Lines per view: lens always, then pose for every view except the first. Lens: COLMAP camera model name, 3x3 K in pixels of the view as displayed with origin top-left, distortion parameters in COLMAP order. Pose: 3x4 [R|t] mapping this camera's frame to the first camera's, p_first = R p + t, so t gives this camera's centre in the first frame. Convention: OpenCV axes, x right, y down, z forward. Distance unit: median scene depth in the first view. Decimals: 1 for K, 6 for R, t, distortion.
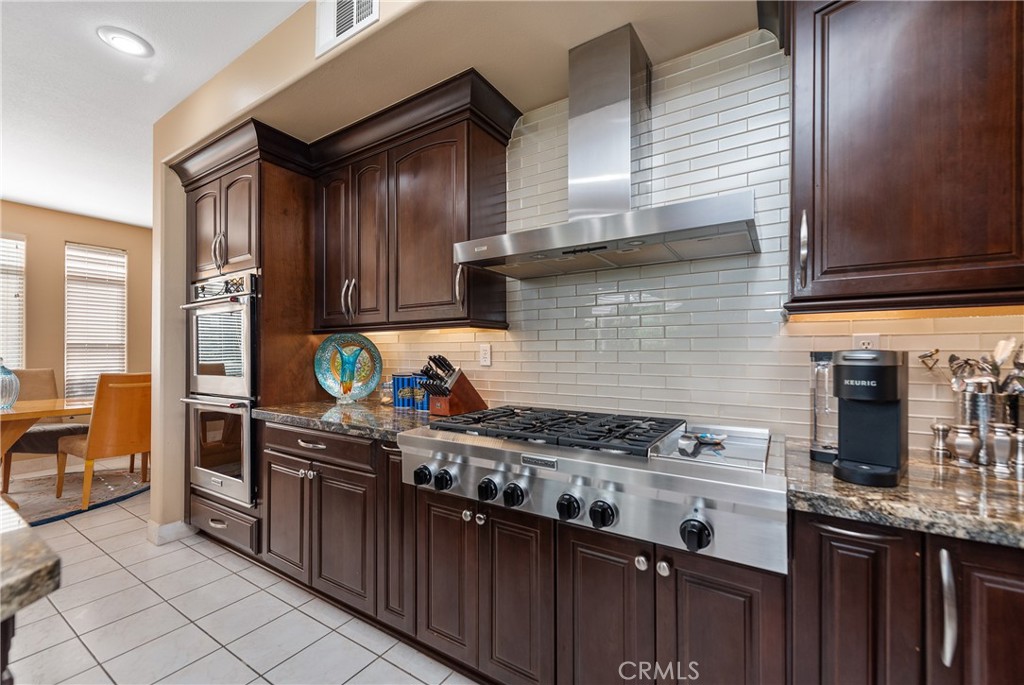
lens RADIAL K [[416.4, 0, 532.0], [0, 416.4, 350.7], [0, 0, 1]] dist [0.000351, -0.000561]
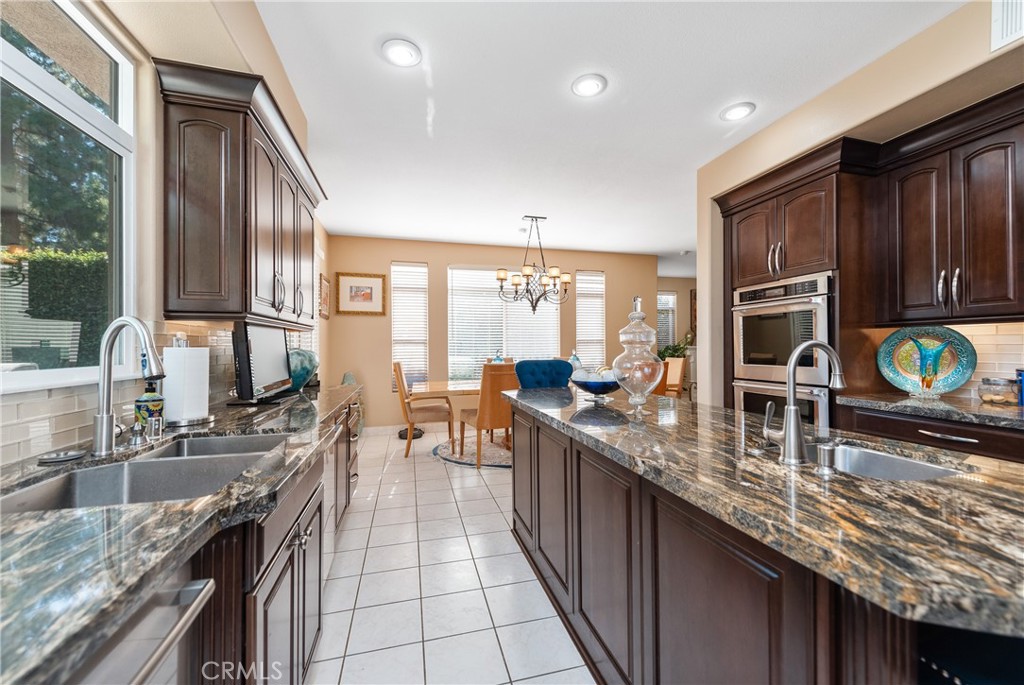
lens RADIAL K [[416.4, 0, 518.0], [0, 416.4, 343.2], [0, 0, 1]] dist [0.000351, -0.000561]
pose [[0.727679, -0.007754, -0.685874, -0.453457], [0.008314, 0.999962, -0.002484, -0.006898], [0.685868, -0.003894, 0.727716, -0.345308]]
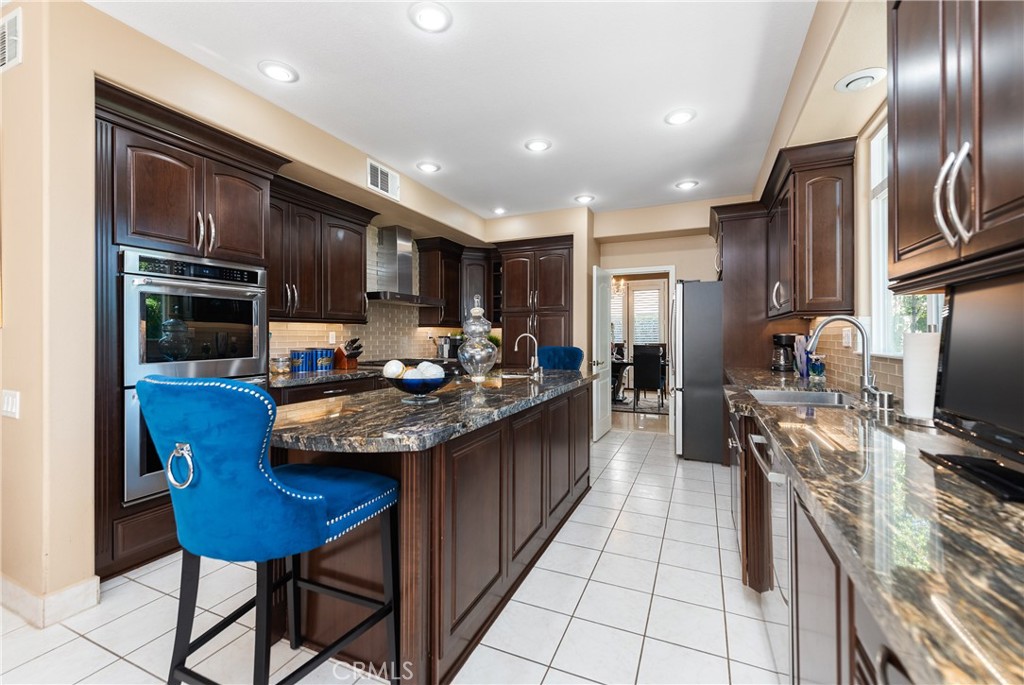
lens RADIAL K [[416.4, 0, 513.4], [0, 416.4, 336.4], [0, 0, 1]] dist [0.000351, -0.000561]
pose [[-0.140589, 0.000970, 0.990068, -1.739069], [-0.003268, 0.999994, -0.001444, 0.002837], [-0.990063, -0.003438, -0.140585, 0.409114]]
